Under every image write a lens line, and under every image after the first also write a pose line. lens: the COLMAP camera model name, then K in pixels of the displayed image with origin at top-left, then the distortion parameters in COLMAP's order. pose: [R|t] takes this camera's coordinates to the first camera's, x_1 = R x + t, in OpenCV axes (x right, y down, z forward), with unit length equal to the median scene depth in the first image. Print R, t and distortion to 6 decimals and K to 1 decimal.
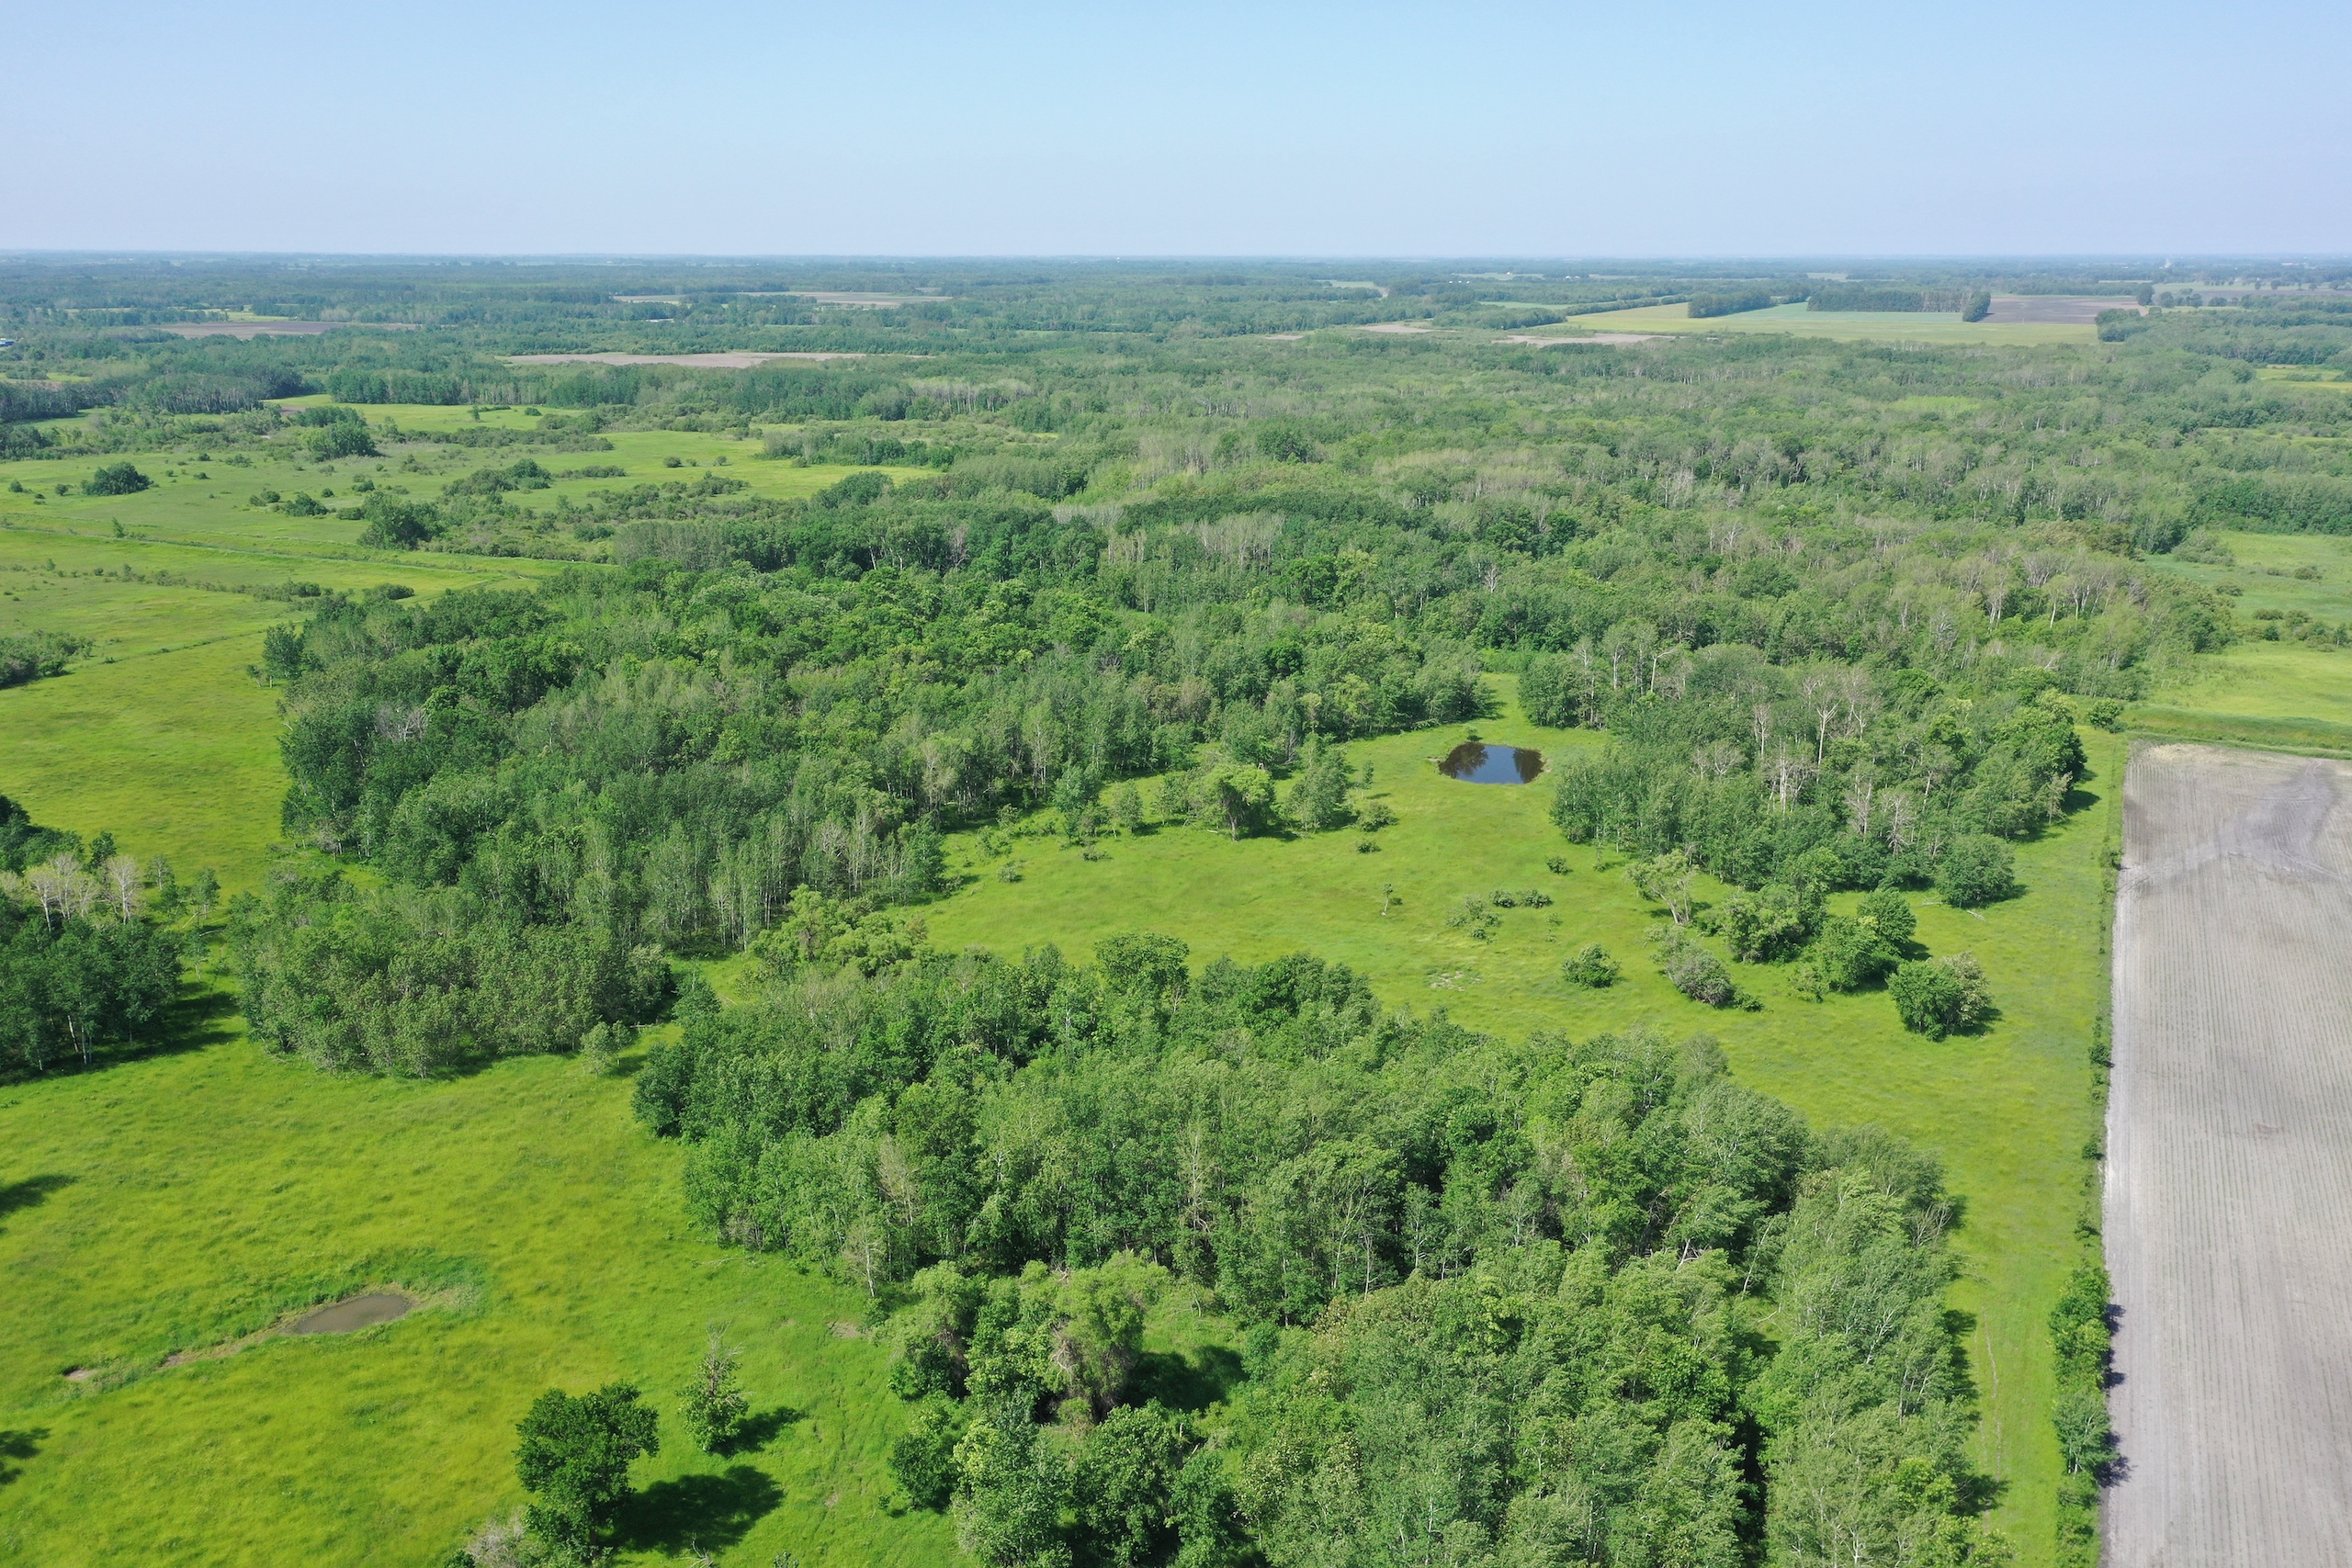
lens RADIAL K [[1910.2, 0, 1176.0], [0, 1910.2, 784.0], [0, 0, 1]] dist [0.022087, 0.000894]
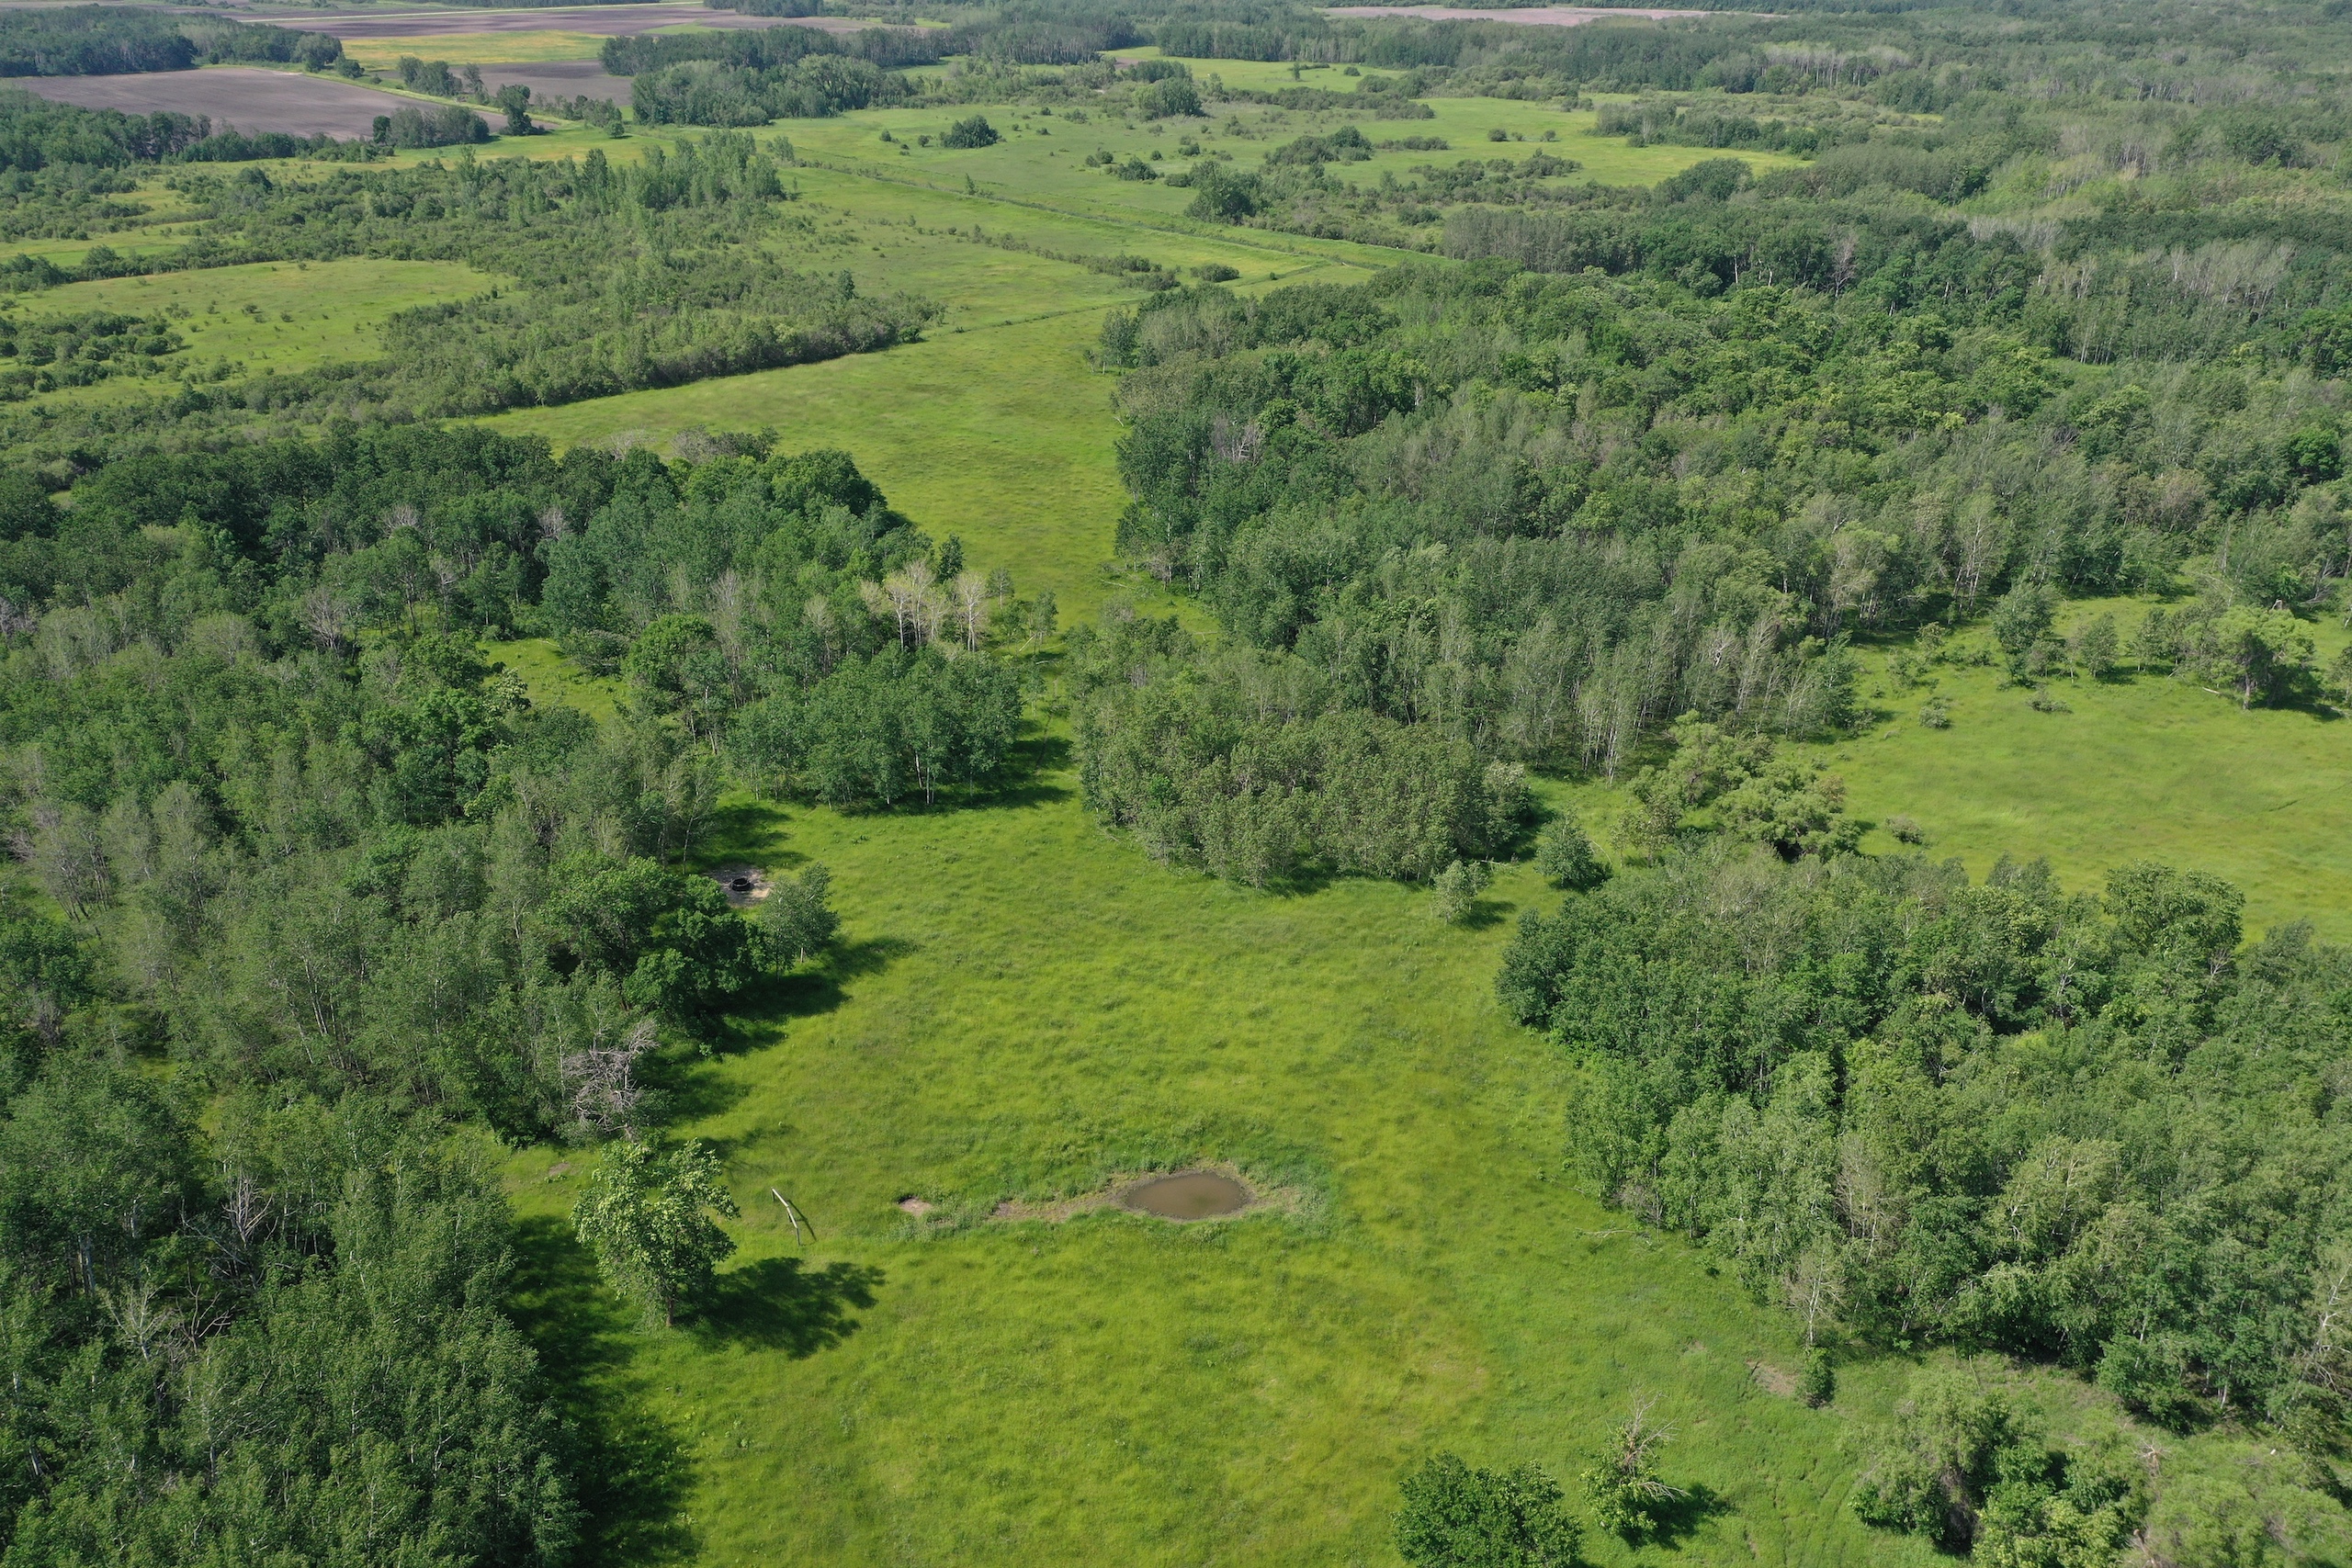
lens RADIAL K [[1910.2, 0, 1176.0], [0, 1910.2, 784.0], [0, 0, 1]] dist [0.022087, 0.000894]
pose [[0.923831, 0.160230, -0.347654, -0.089637], [-0.101188, 0.978096, 0.181903, -0.036716], [0.369185, -0.132870, 0.919809, 0.124307]]
